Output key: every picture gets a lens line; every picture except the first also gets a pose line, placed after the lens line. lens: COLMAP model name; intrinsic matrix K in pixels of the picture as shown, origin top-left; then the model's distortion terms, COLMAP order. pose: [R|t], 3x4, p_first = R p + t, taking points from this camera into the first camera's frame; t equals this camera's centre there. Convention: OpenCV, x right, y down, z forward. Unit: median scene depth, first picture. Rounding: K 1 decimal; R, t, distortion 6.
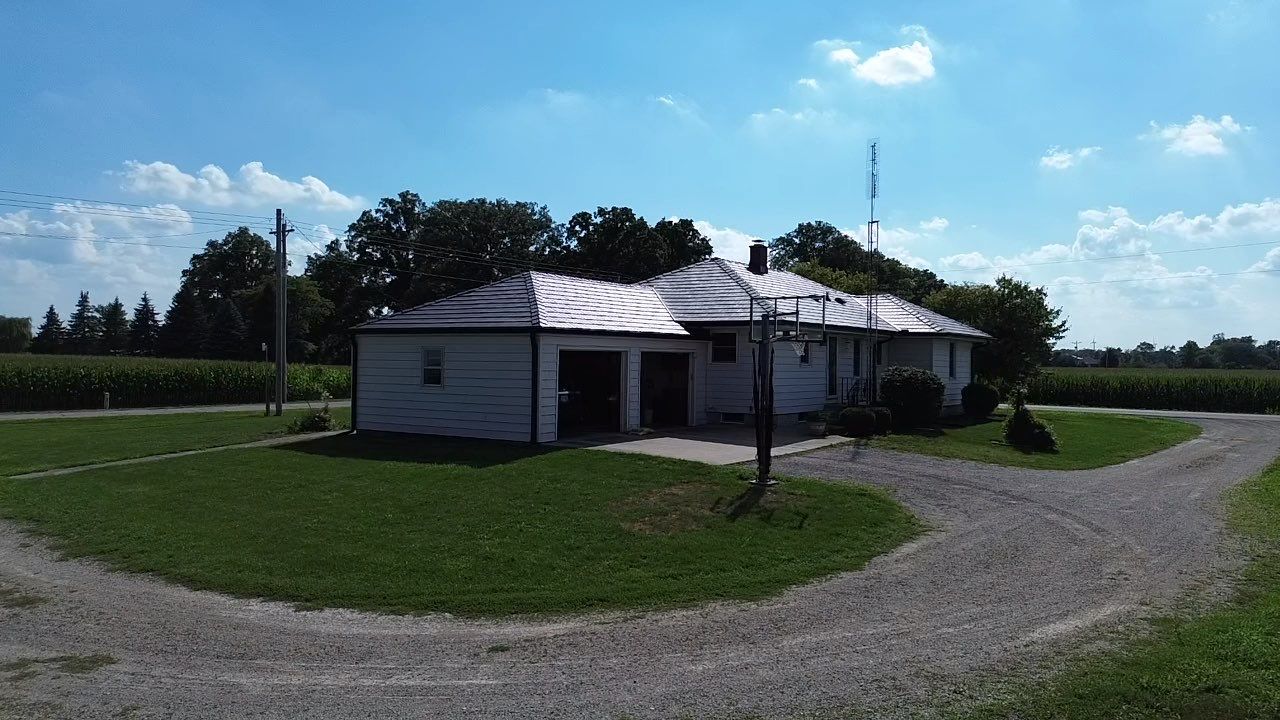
lens RADIAL K [[897.7, 0, 638.0], [0, 897.7, 360.5], [0, 0, 1]] dist [0.065302, -0.060043]
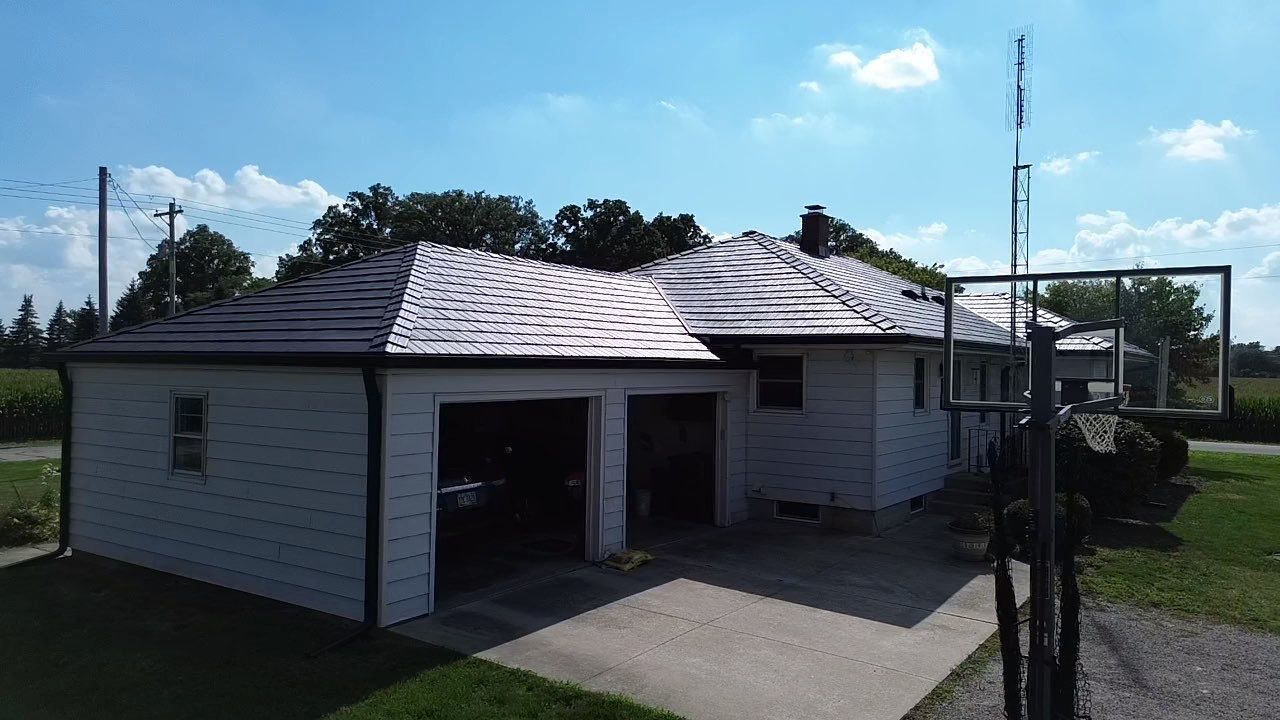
lens RADIAL K [[897.7, 0, 638.0], [0, 897.7, 360.5], [0, 0, 1]] dist [0.065302, -0.060043]
pose [[0.999993, 0.000076, 0.003836, 0.001521], [-0.000054, 0.999984, -0.005656, -0.005708], [-0.003837, 0.005656, 0.999977, 0.102677]]
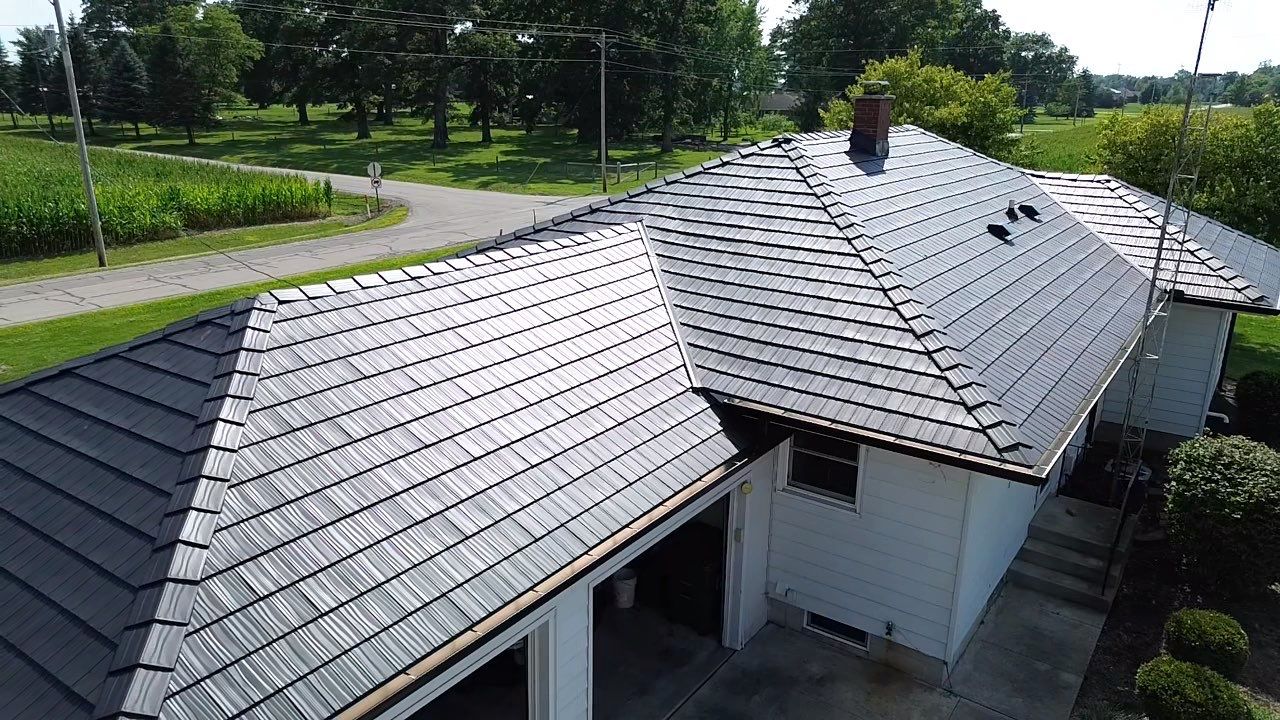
lens RADIAL K [[897.7, 0, 638.0], [0, 897.7, 360.5], [0, 0, 1]] dist [0.065302, -0.060043]
pose [[0.999978, 0.005235, 0.004089, 0.003649], [-0.006200, 0.956553, 0.291494, -0.037872], [-0.002385, -0.291513, 0.956564, 0.149039]]
